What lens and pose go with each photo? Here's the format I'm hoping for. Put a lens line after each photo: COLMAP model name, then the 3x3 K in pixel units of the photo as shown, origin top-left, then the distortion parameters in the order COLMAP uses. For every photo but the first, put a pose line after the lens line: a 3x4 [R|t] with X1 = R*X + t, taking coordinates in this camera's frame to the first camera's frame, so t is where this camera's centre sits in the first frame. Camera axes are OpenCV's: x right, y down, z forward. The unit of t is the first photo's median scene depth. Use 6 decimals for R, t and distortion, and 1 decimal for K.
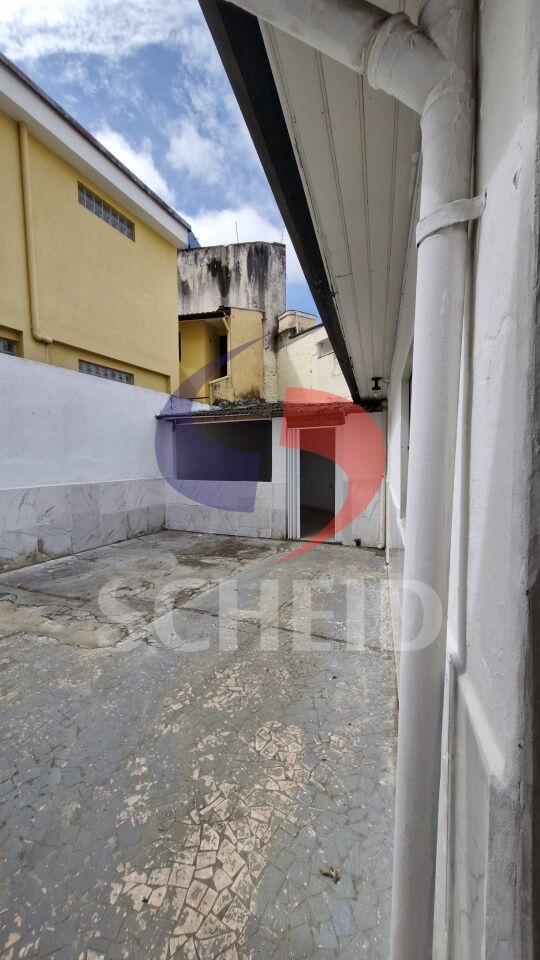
lens RADIAL K [[376.5, 0, 272.0], [0, 376.5, 480.0], [0, 0, 1]] dist [0.003571, -0.001040]
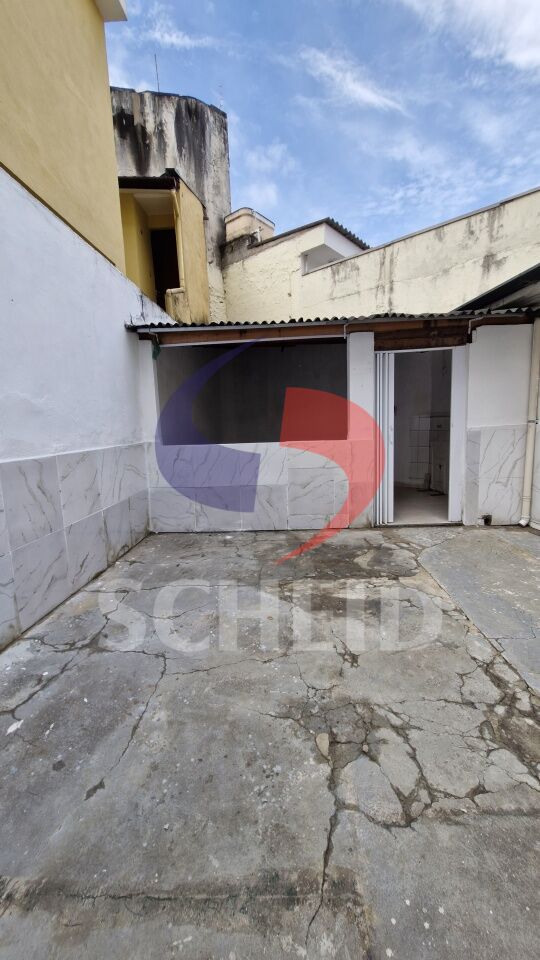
lens RADIAL K [[376.5, 0, 269.0], [0, 376.5, 478.8], [0, 0, 1]] dist [0.003571, -0.001040]
pose [[0.933121, -0.081175, 0.350279, -0.205342], [0.052512, 0.994504, 0.090580, 0.003728], [-0.355706, -0.066128, 0.932255, 0.270550]]
